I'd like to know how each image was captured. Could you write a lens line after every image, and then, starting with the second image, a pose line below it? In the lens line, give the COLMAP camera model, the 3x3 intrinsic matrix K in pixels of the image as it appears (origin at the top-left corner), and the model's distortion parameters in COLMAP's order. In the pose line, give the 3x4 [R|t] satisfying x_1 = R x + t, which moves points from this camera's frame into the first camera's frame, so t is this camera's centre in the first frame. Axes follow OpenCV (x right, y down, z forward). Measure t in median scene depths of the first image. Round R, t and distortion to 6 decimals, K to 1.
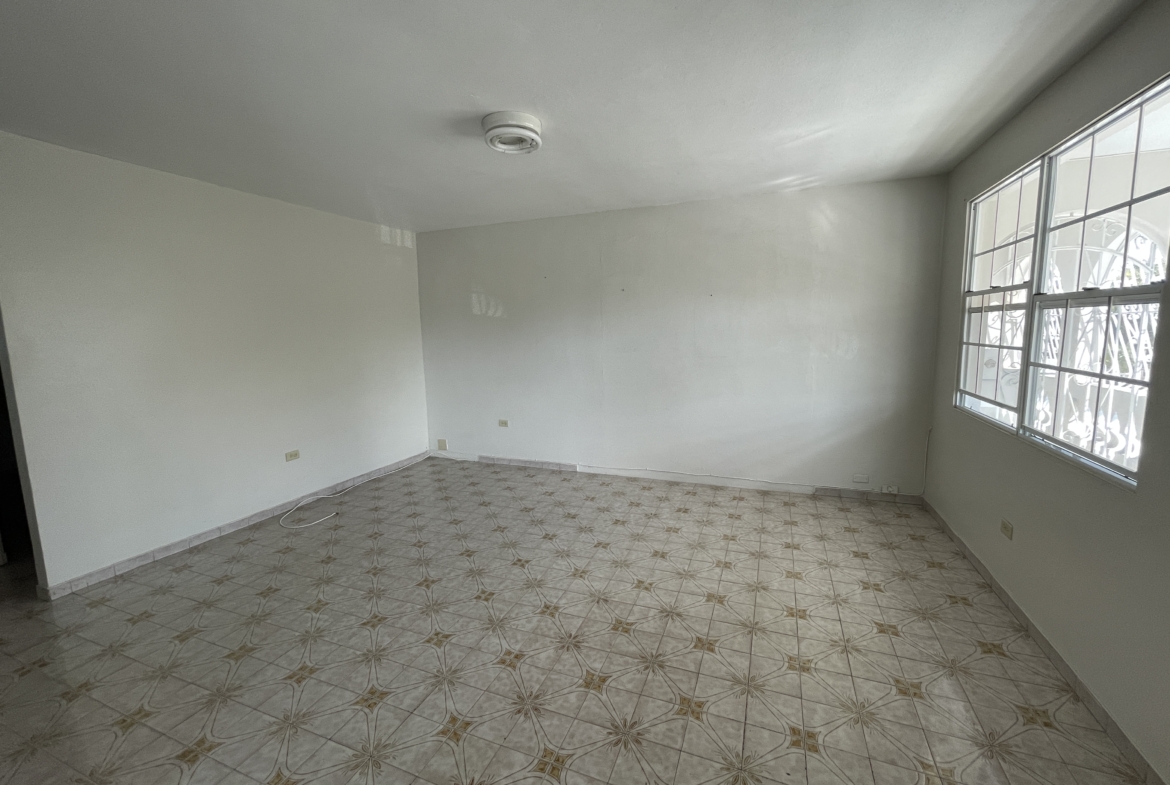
lens RADIAL K [[477.1, 0, 583.7], [0, 477.1, 389.4], [0, 0, 1]] dist [0.000609, -0.000191]
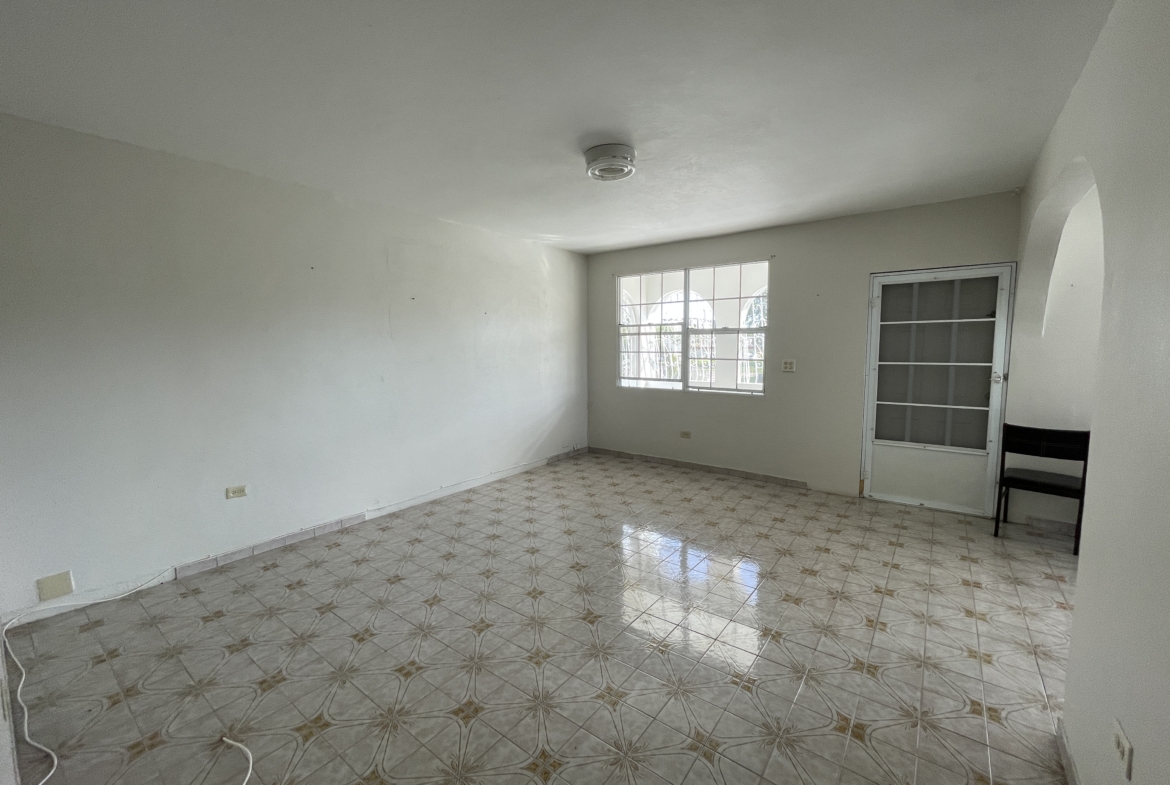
lens RADIAL K [[474.7, 0, 588.7], [0, 474.7, 388.3], [0, 0, 1]] dist [-0.017234, 0.013535]
pose [[0.266527, -0.074215, 0.960966, -0.907394], [0.124891, 0.991285, 0.041917, -0.044149], [-0.955702, 0.108844, 0.273473, 0.566085]]
